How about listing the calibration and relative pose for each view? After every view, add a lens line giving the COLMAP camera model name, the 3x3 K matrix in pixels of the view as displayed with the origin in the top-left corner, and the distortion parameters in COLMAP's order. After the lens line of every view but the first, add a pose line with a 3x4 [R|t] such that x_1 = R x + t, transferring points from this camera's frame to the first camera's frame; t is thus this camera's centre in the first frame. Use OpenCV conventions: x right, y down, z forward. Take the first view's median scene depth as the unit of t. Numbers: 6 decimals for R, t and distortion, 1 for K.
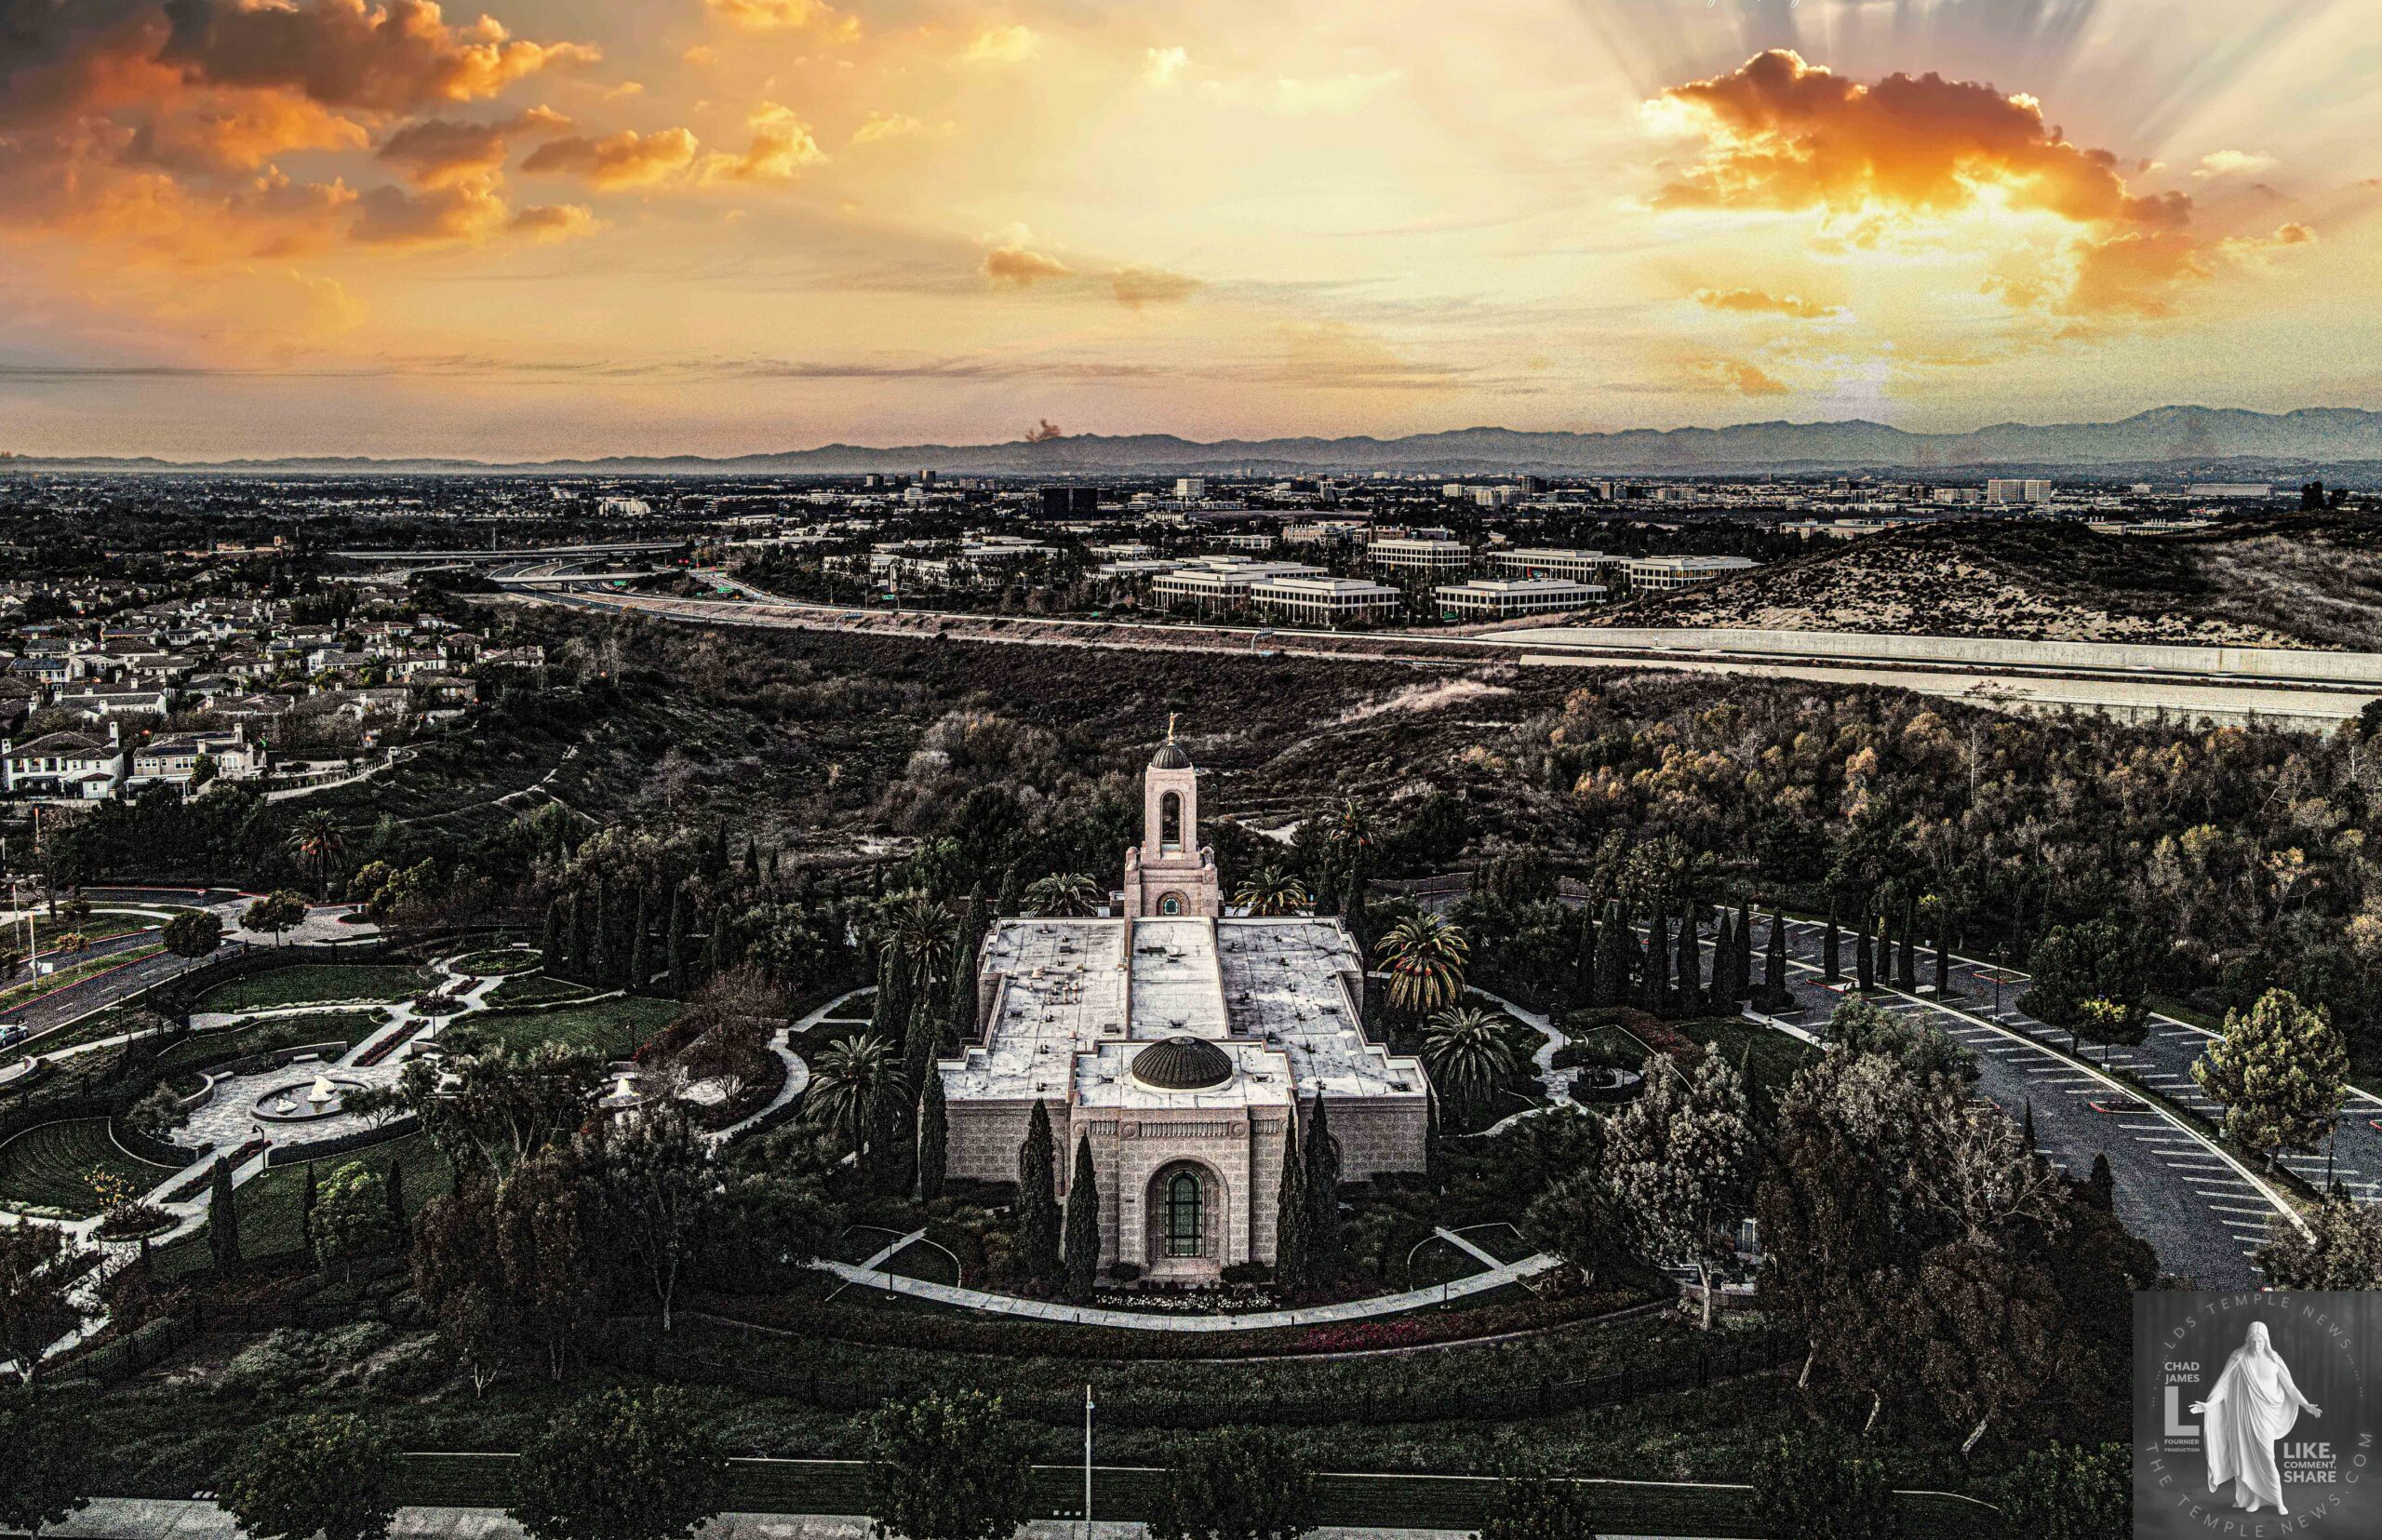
lens RADIAL K [[1708.8, 0, 1191.0], [0, 1708.8, 770.0], [0, 0, 1]] dist [-0.019922, 0.082066]
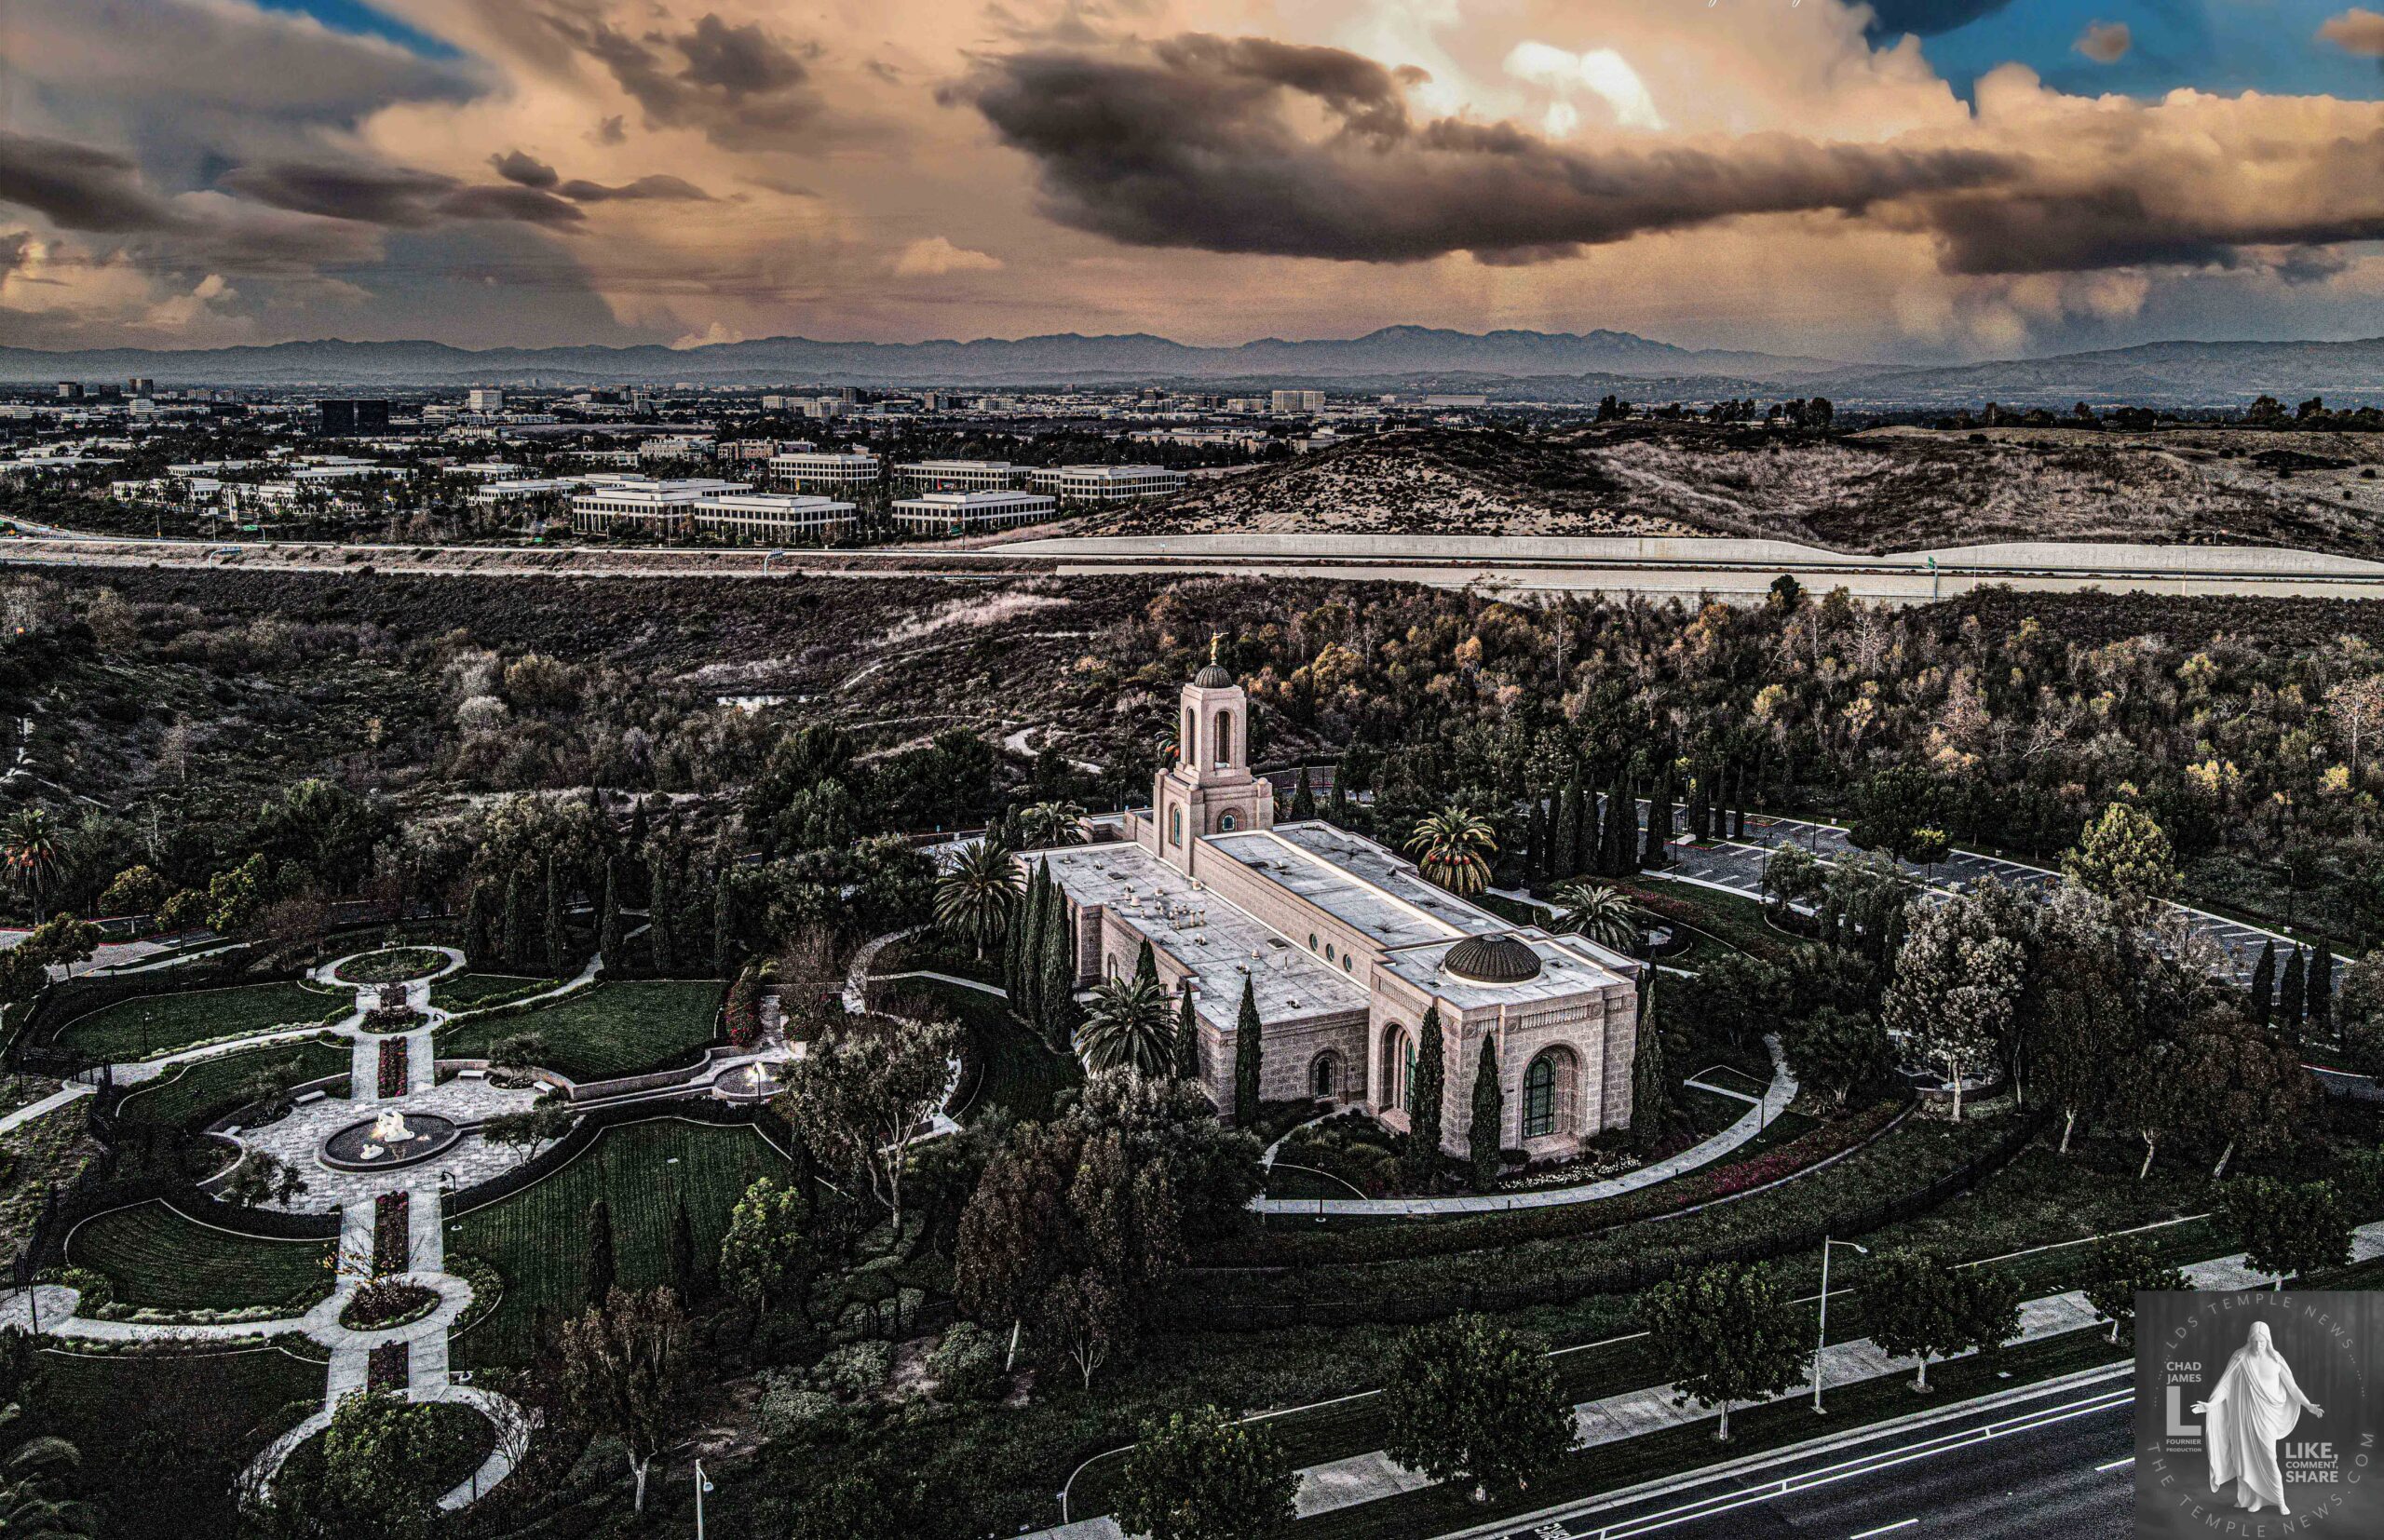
lens RADIAL K [[1706.8, 0, 1192.0], [0, 1706.8, 770.0], [0, 0, 1]] dist [-0.017601, 0.054300]
pose [[0.927696, -0.081220, 0.364394, -0.213241], [0.062677, 0.996078, 0.062448, -0.008521], [-0.368037, -0.035094, 0.929149, 0.036043]]
